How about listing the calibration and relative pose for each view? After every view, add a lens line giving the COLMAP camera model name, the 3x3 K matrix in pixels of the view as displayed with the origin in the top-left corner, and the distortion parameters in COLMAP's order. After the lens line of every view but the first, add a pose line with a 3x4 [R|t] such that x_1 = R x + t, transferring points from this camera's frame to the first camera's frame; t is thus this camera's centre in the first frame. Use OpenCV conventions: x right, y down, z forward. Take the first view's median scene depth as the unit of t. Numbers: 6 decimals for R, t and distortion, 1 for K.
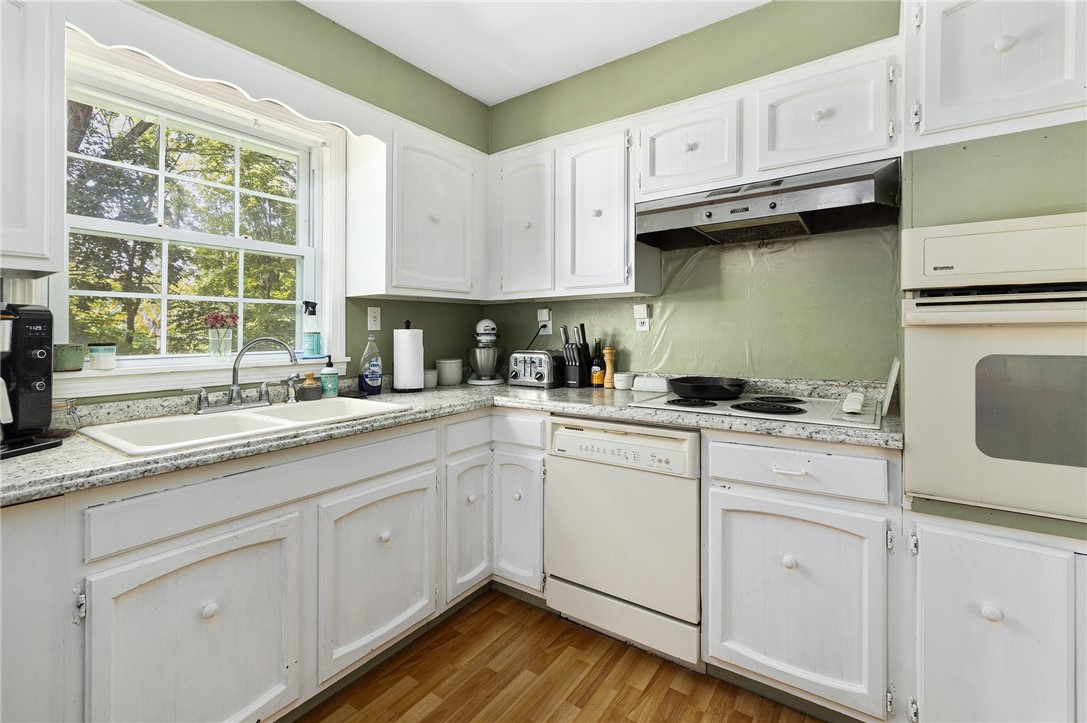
lens RADIAL K [[474.0, 0, 543.4], [0, 474.0, 327.0], [0, 0, 1]] dist [0.000923, 0.000208]
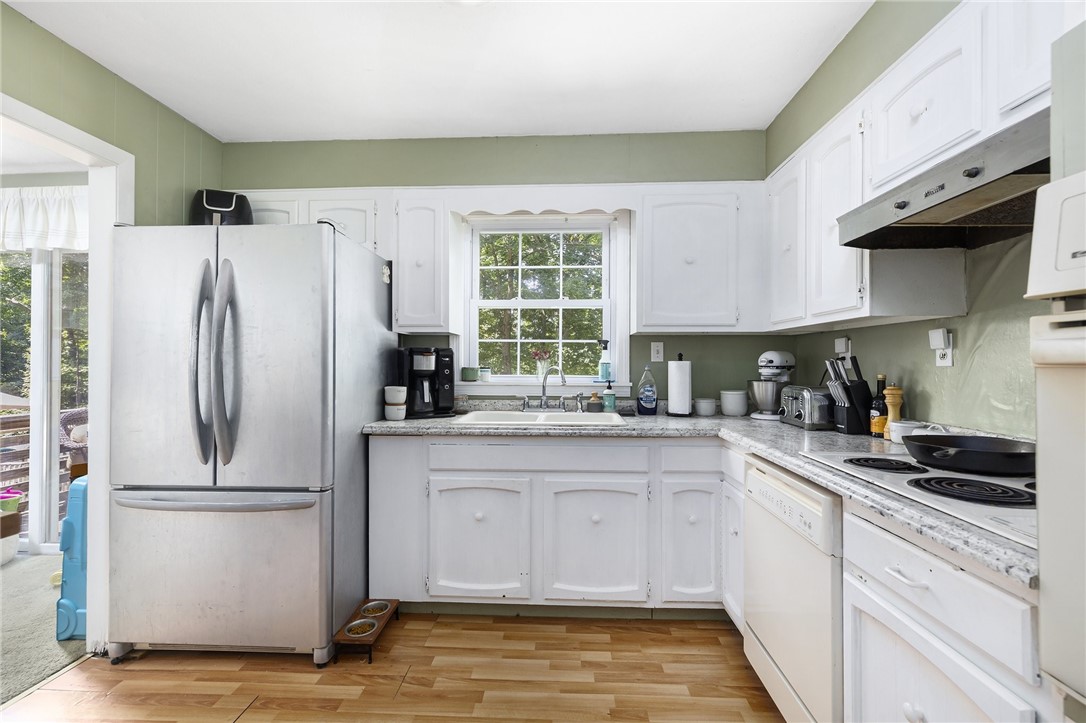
lens RADIAL K [[458.4, 0, 541.0], [0, 458.4, 357.3], [0, 0, 1]] dist [0.003151, 0.000451]
pose [[0.557672, 0.001555, -0.830060, 0.505649], [-0.000847, 0.999999, 0.001304, -0.006412], [0.830061, -0.000025, 0.557673, 0.131016]]
